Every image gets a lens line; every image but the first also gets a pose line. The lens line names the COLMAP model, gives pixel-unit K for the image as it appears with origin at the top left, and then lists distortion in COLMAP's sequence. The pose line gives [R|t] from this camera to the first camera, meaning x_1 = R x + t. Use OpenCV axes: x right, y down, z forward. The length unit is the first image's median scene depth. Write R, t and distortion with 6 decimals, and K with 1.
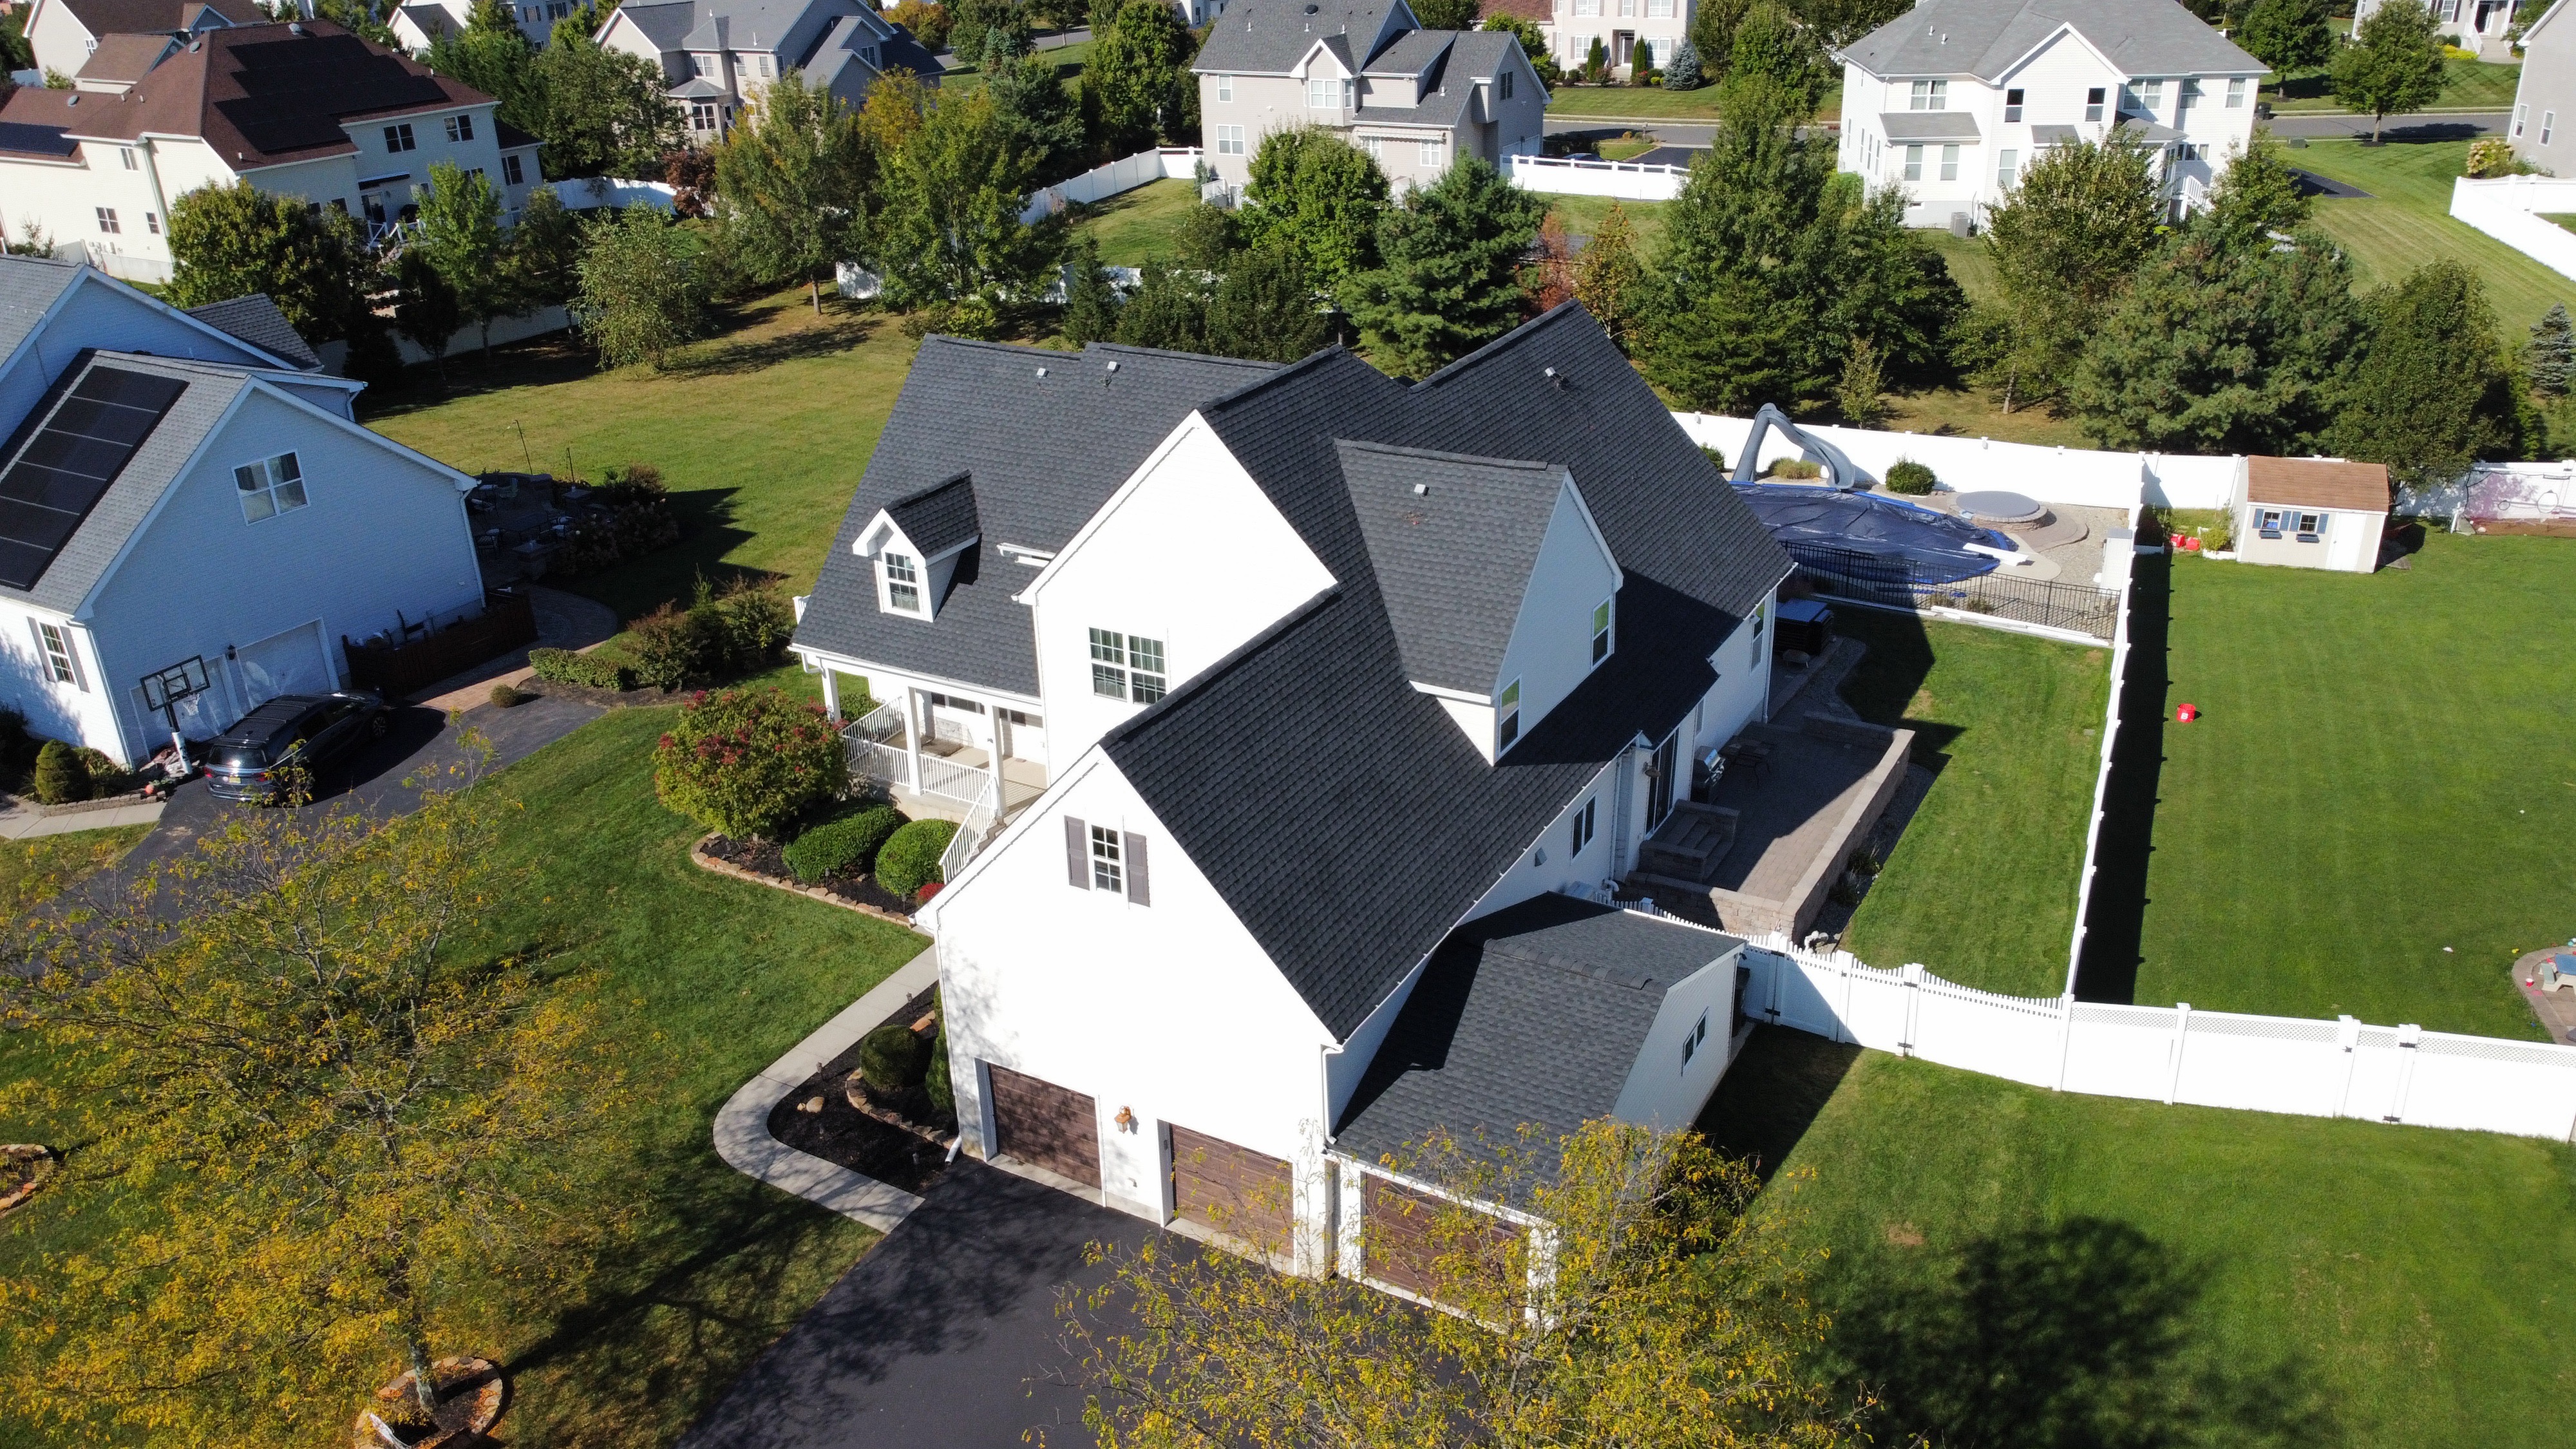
lens RADIAL K [[1928.3, 0, 1283.1], [0, 1928.3, 732.2], [0, 0, 1]] dist [-0.000169, 0.005966]
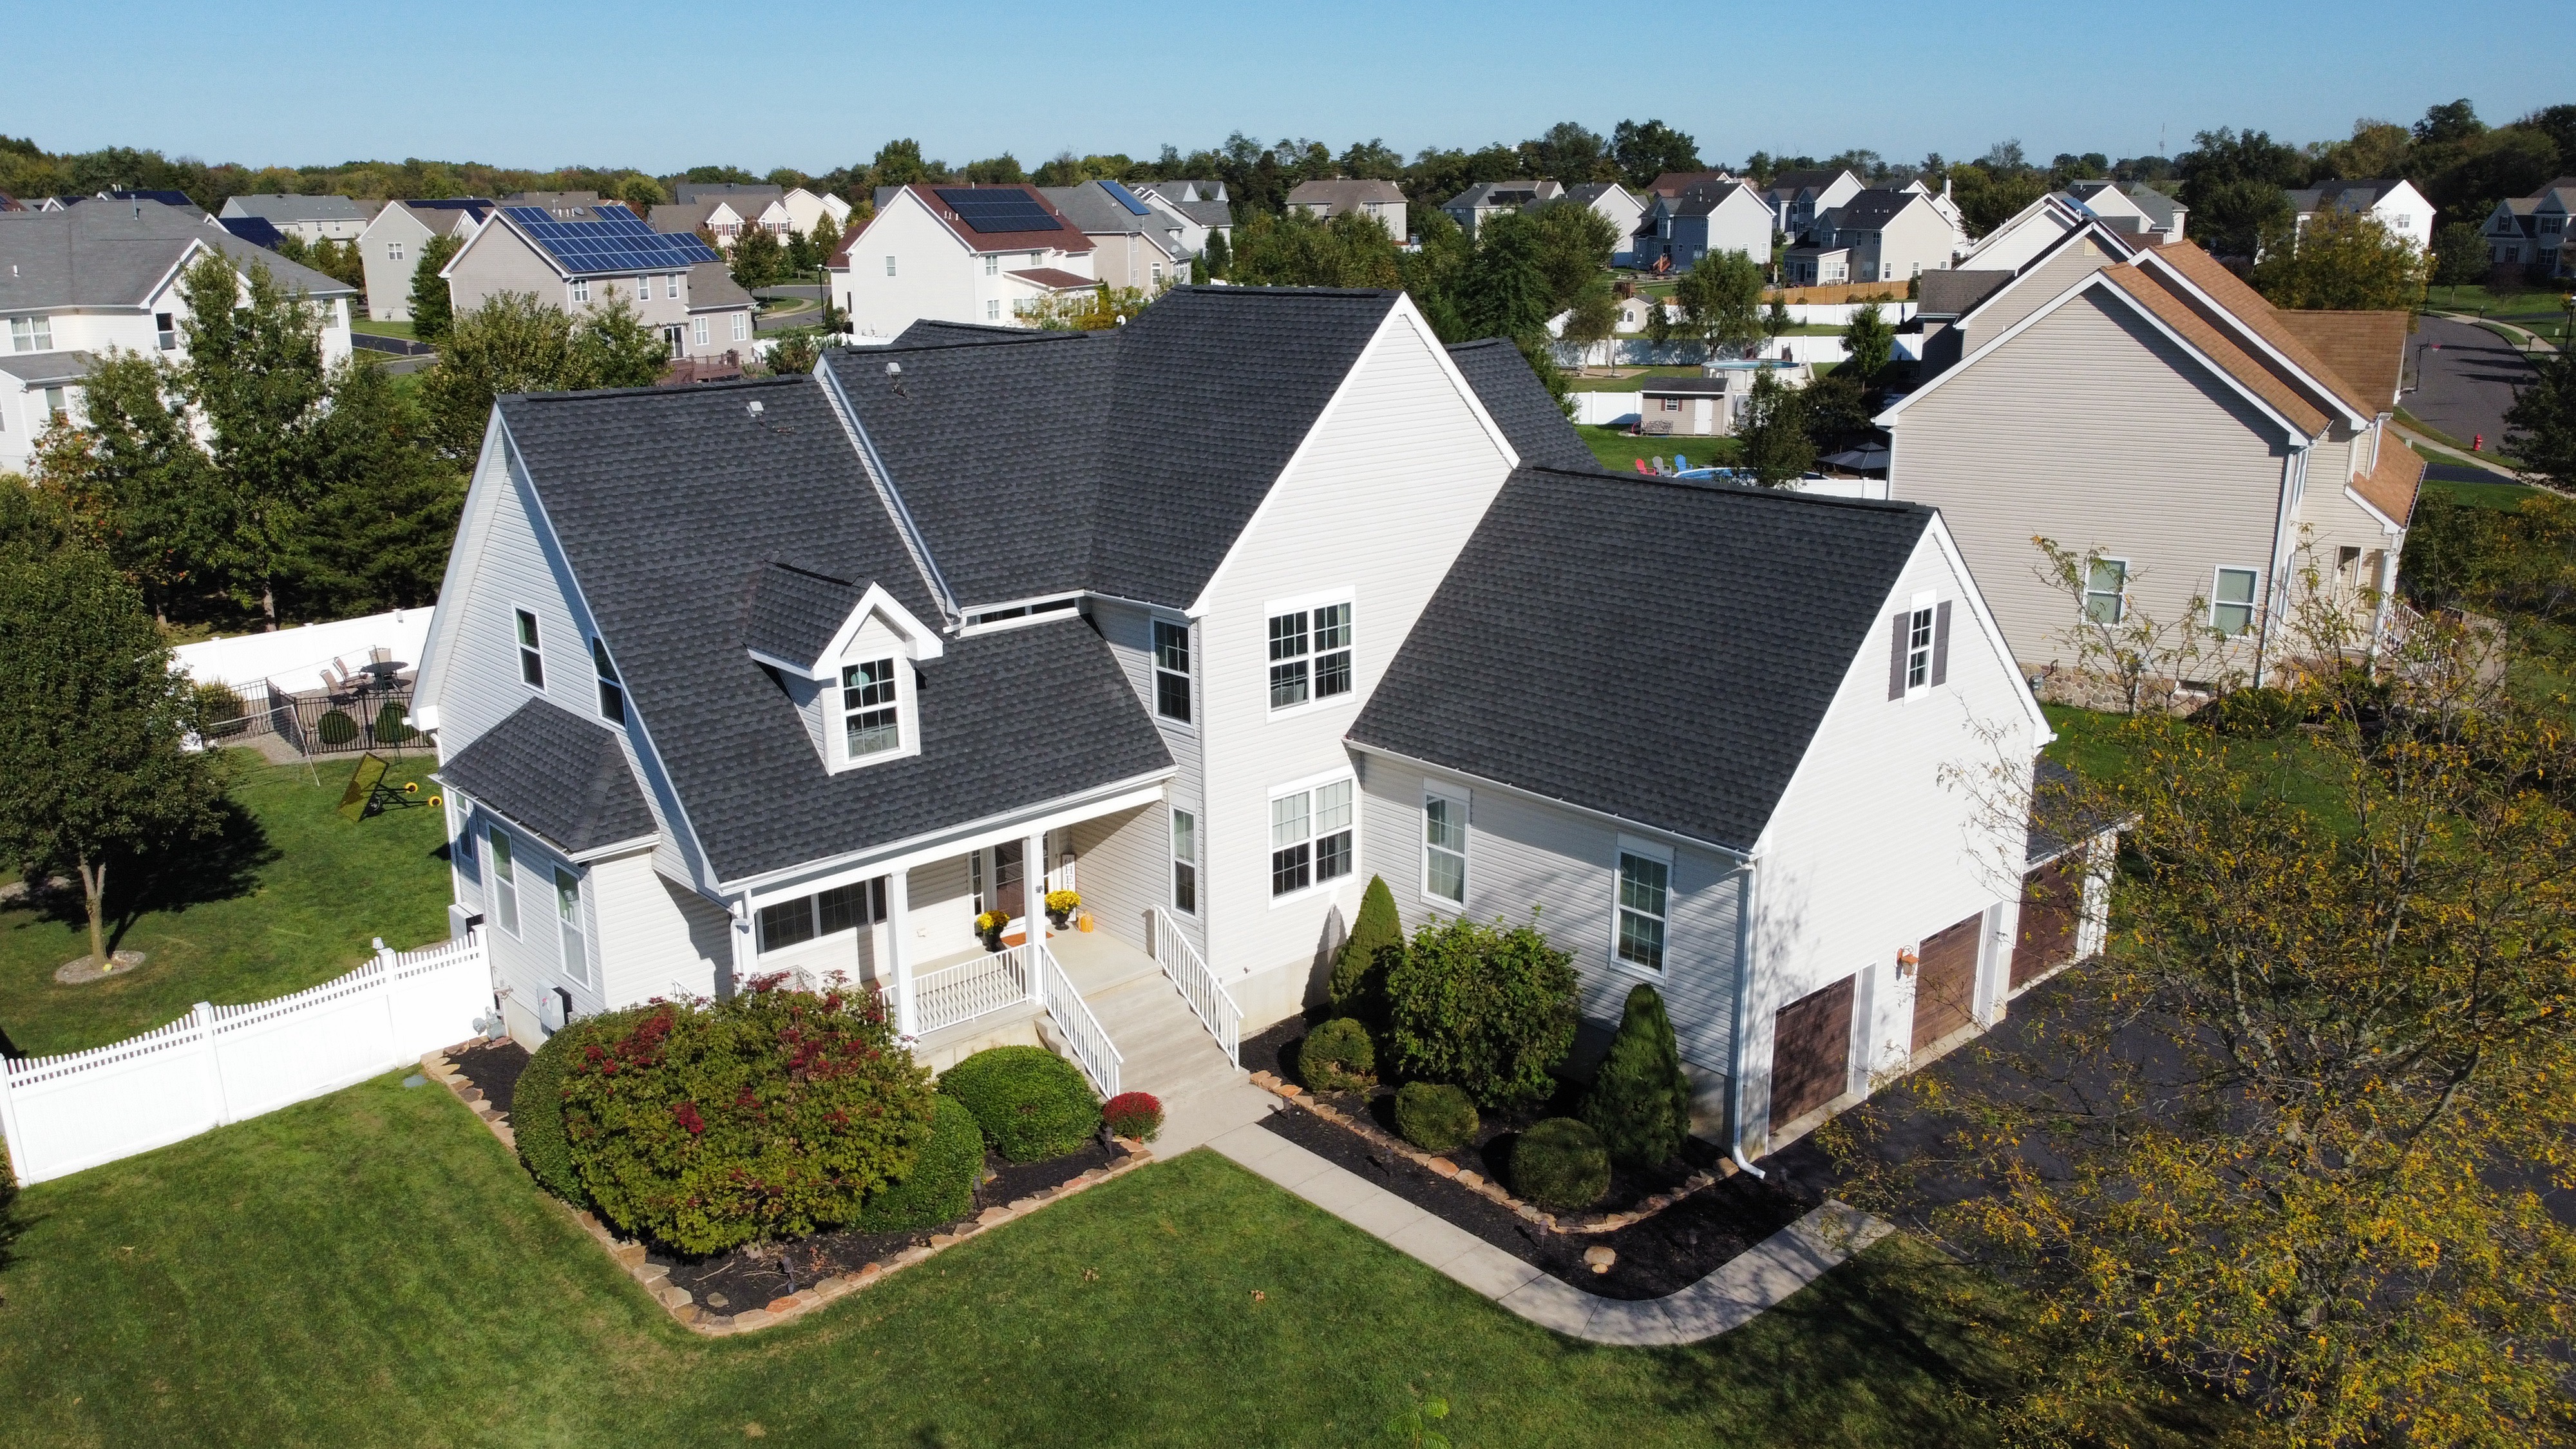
lens RADIAL K [[1928.3, 0, 1278.1], [0, 1928.3, 719.1], [0, 0, 1]] dist [-0.000169, 0.005966]
pose [[0.322459, -0.232121, 0.917682, -0.819307], [0.404365, 0.910337, 0.088176, -0.085002], [-0.855867, 0.342645, 0.387408, 0.719981]]
